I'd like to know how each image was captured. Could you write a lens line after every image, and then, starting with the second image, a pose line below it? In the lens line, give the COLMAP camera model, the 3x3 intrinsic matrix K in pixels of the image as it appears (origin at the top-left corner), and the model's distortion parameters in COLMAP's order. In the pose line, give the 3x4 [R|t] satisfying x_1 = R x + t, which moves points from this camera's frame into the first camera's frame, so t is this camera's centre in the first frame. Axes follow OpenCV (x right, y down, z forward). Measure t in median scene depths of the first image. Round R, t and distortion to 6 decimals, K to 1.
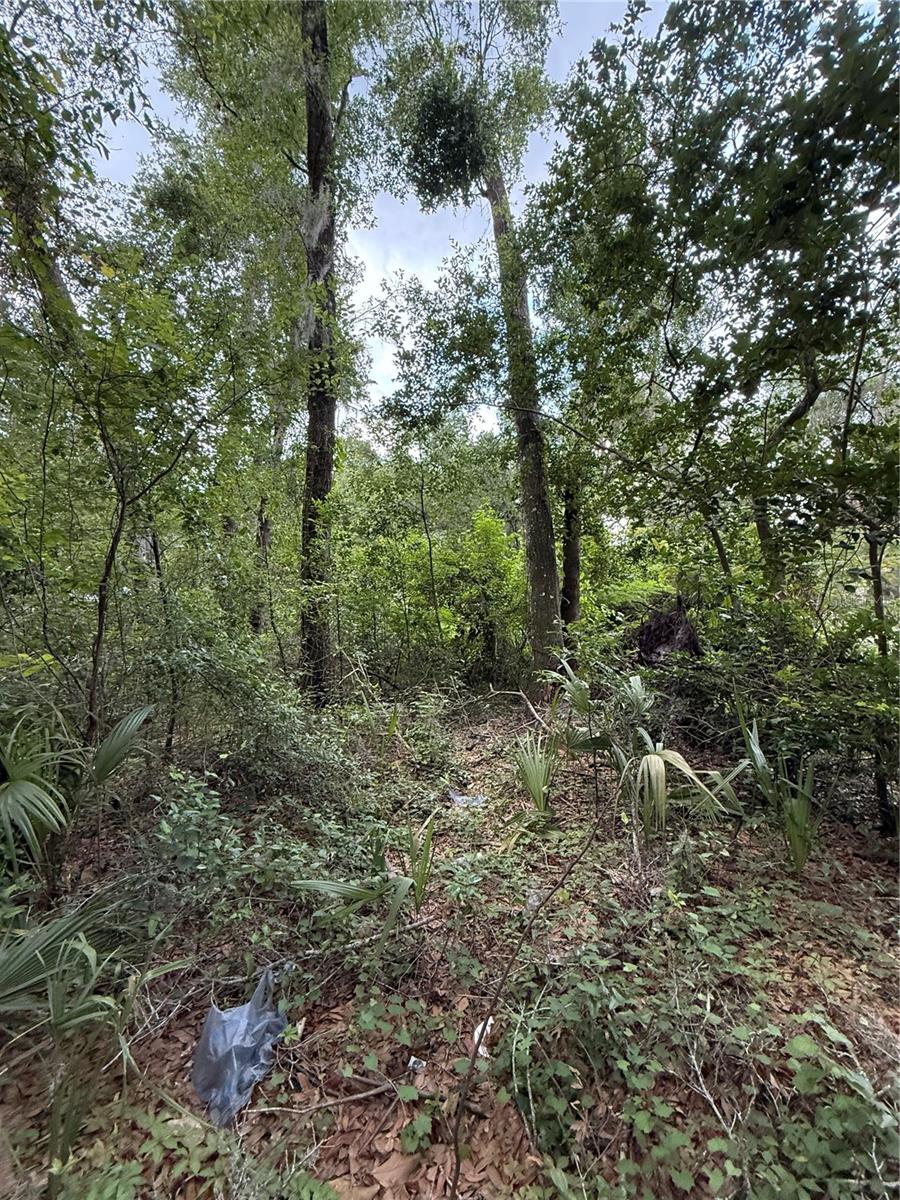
lens RADIAL K [[477.8, 0, 448.1], [0, 477.8, 596.4], [0, 0, 1]] dist [0.000033, 0.000071]
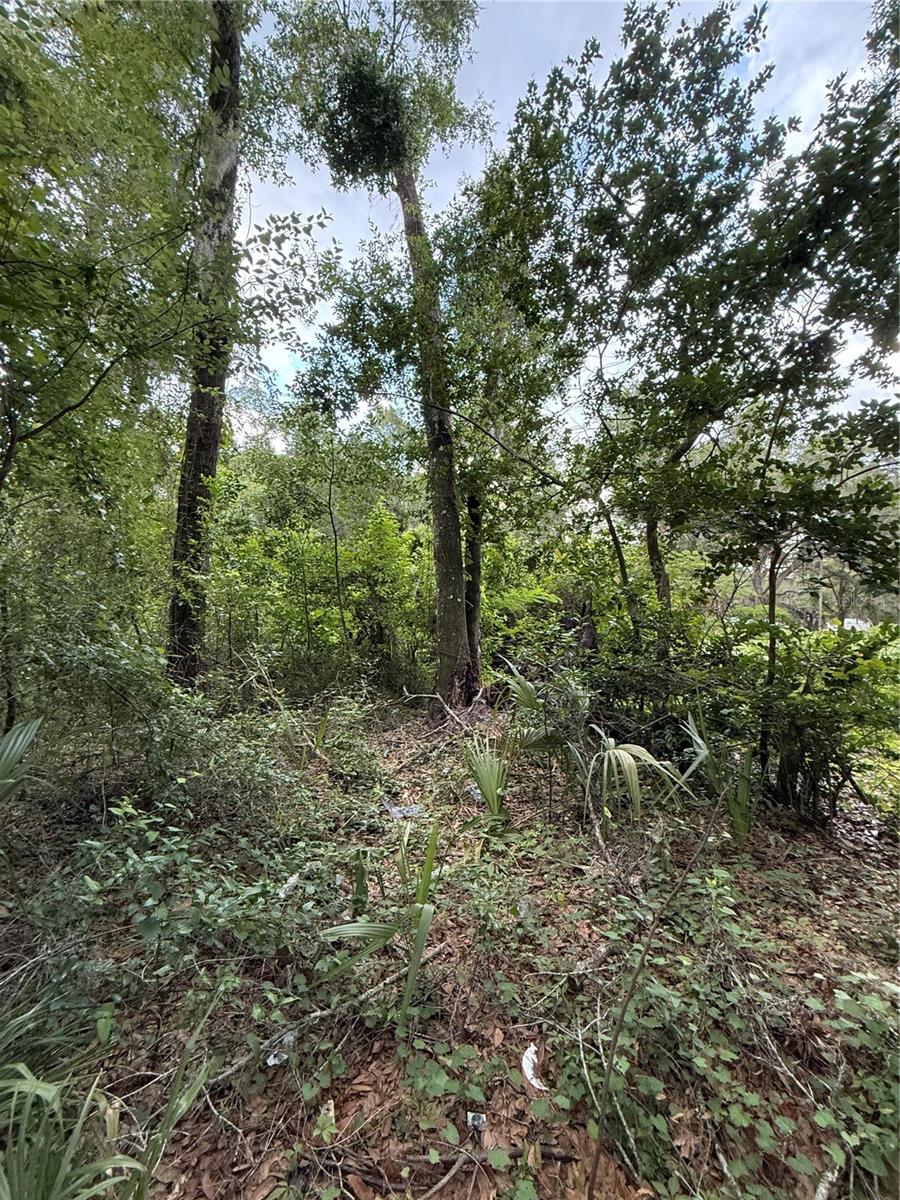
lens RADIAL K [[477.8, 0, 450.5], [0, 477.8, 596.8], [0, 0, 1]] dist [0.000033, 0.000071]
pose [[0.952964, 0.041352, 0.300249, -0.162980], [-0.037586, 0.999126, -0.018312, 0.020794], [-0.300743, 0.006166, 0.953685, 0.073937]]
